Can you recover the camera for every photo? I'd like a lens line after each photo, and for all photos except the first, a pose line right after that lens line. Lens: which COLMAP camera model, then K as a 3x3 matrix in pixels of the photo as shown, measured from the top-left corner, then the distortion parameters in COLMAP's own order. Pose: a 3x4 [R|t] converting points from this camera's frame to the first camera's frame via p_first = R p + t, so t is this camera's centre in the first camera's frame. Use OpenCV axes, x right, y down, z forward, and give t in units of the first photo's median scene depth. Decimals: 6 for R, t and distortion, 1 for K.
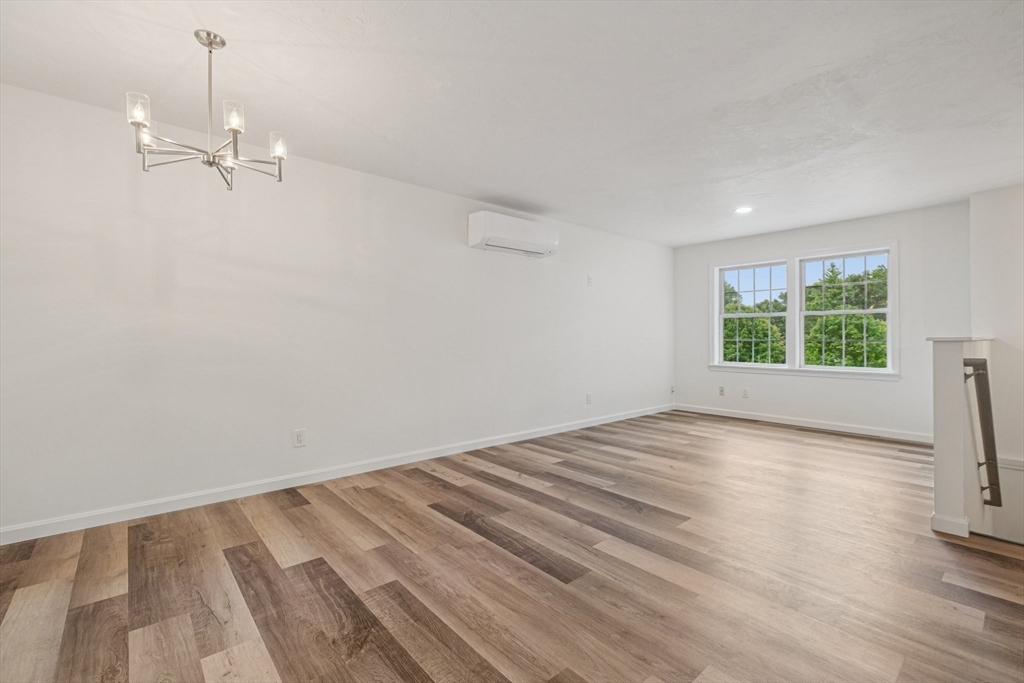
lens RADIAL K [[448.6, 0, 509.0], [0, 448.6, 339.3], [0, 0, 1]] dist [-0.003251, 0.001433]
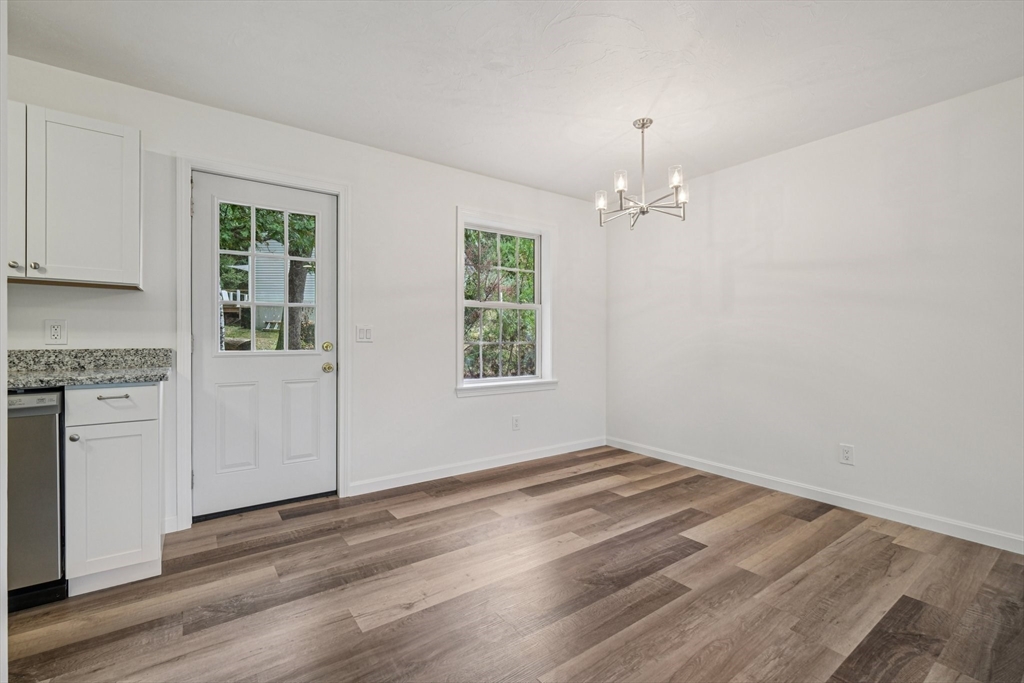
lens RADIAL K [[448.6, 0, 520.3], [0, 448.6, 340.2], [0, 0, 1]] dist [-0.003251, 0.001433]
pose [[-0.070207, 0.005961, -0.997515, 0.592614], [-0.010566, 0.999922, 0.006719, -0.001182], [0.997476, 0.011012, -0.070138, 0.561325]]
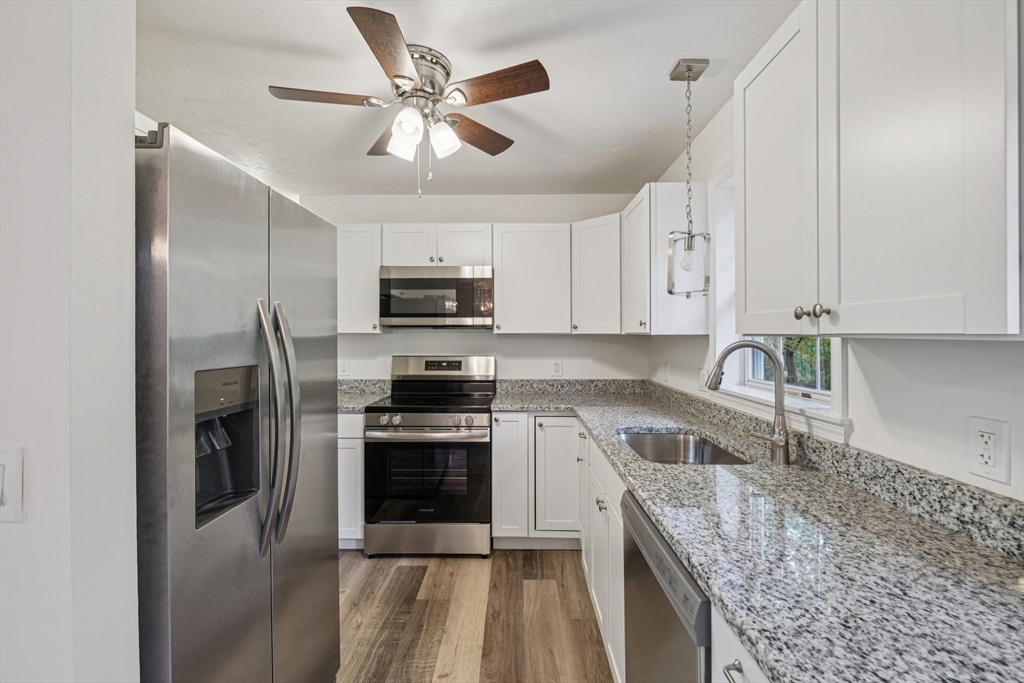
lens RADIAL K [[448.6, 0, 516.0], [0, 448.6, 333.7], [0, 0, 1]] dist [-0.003251, 0.001433]
pose [[-0.757831, 0.006173, 0.652422, -0.174552], [0.006499, 0.999977, -0.001912, -0.097624], [-0.652419, 0.002791, -0.757854, 0.112048]]
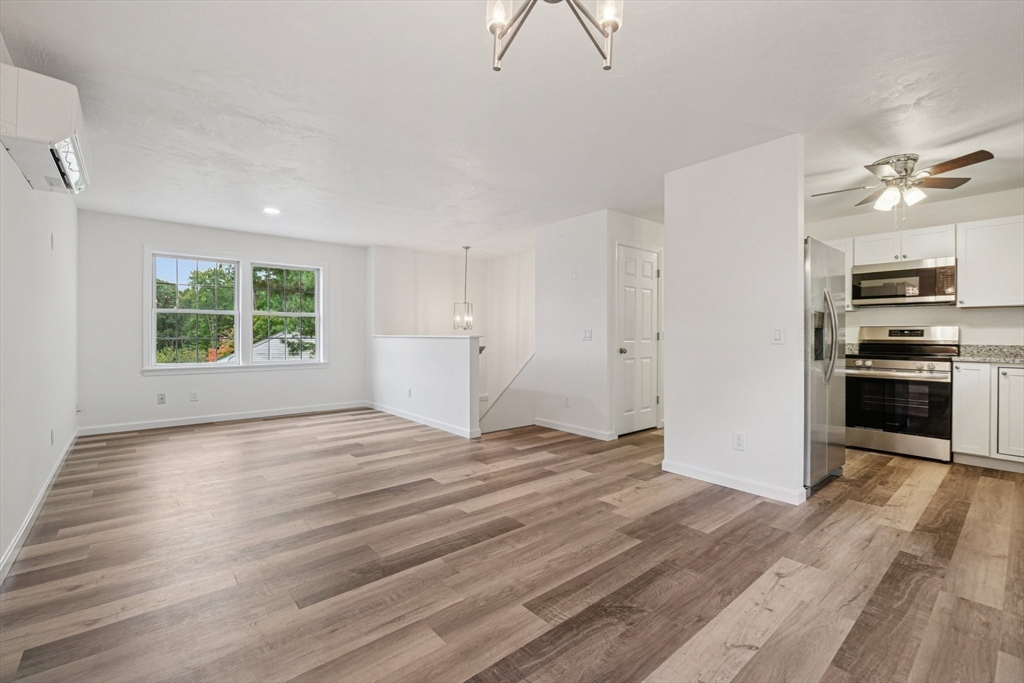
lens RADIAL K [[448.6, 0, 518.9], [0, 448.6, 336.2], [0, 0, 1]] dist [-0.003251, 0.001433]
pose [[-0.008942, -0.002874, 0.999956, -0.932789], [0.003268, 0.999990, 0.002903, -0.005891], [-0.999955, 0.003294, -0.008933, 0.819286]]
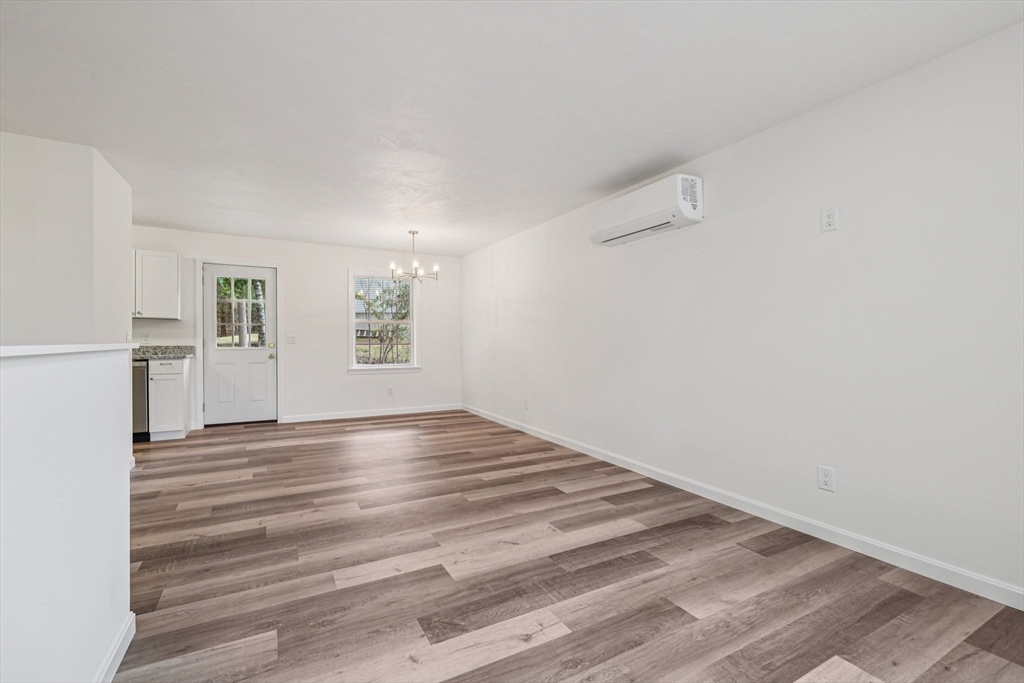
lens RADIAL K [[448.6, 0, 520.9], [0, 448.6, 345.3], [0, 0, 1]] dist [-0.003251, 0.001433]
pose [[-0.191035, 0.010264, -0.981530, 1.496143], [-0.011167, 0.999858, 0.012630, -0.015951], [0.981520, 0.013373, -0.190893, 1.701617]]
